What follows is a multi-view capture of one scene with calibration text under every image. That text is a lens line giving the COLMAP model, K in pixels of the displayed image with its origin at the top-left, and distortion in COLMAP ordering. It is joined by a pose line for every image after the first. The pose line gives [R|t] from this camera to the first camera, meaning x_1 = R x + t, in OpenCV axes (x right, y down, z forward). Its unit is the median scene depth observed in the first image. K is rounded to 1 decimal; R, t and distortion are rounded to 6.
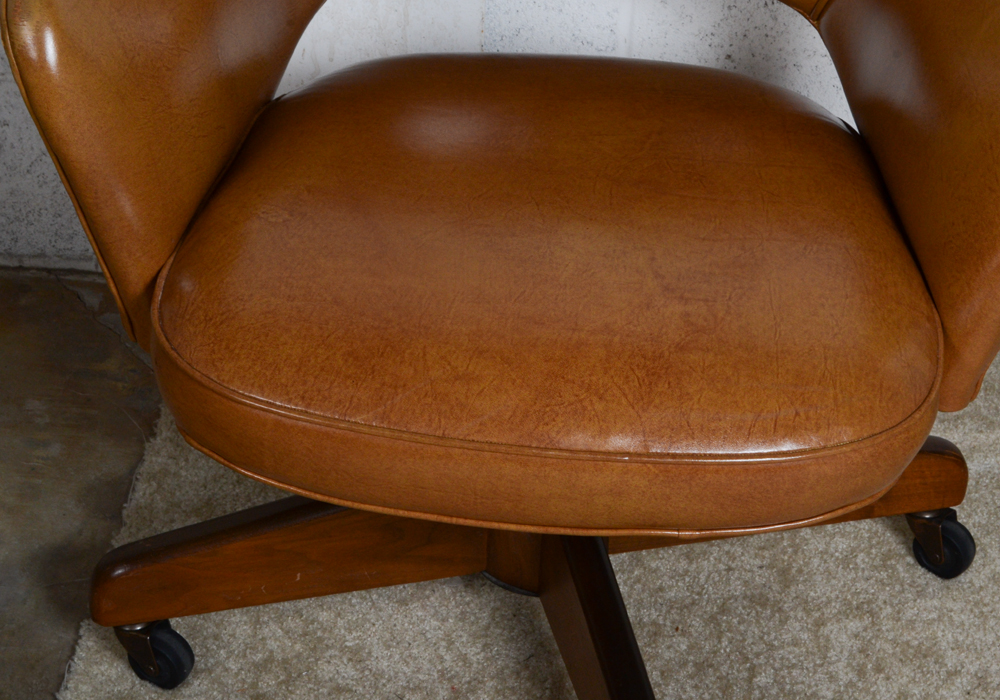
lens RADIAL K [[2609.6, 0, 500.0], [0, 2609.6, 350.0], [0, 0, 1]] dist [0.025195, 0.367401]
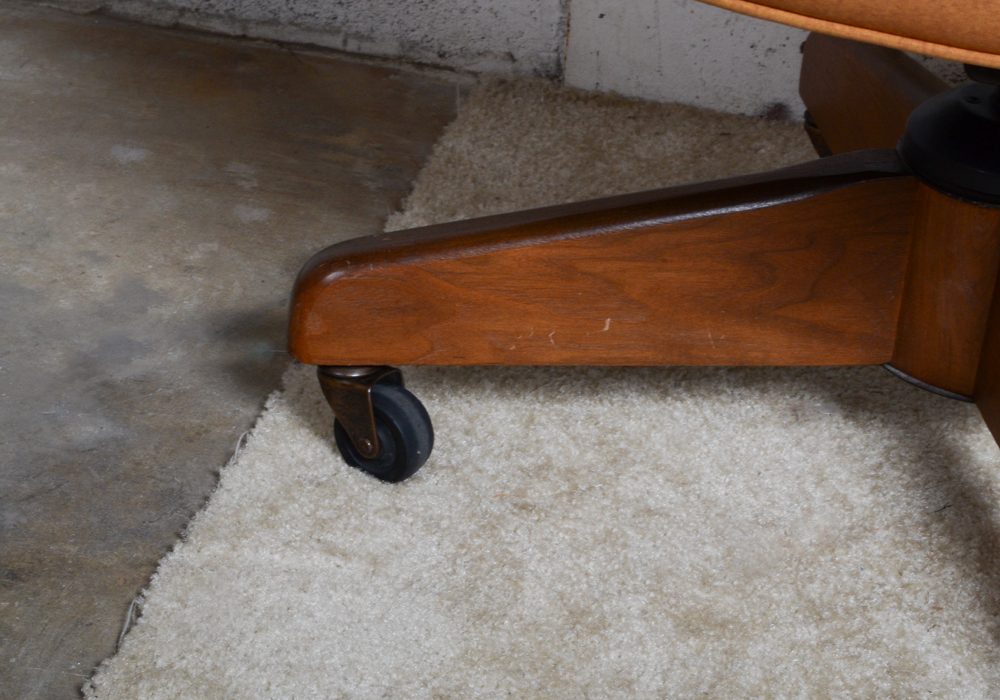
lens RADIAL K [[2609.6, 0, 500.0], [0, 2609.6, 350.0], [0, 0, 1]] dist [0.025195, 0.367401]
pose [[0.990968, 0.098024, -0.091512, -0.043879], [-0.109724, 0.985014, -0.133075, 0.183651], [0.077096, 0.141914, 0.986872, 0.360279]]
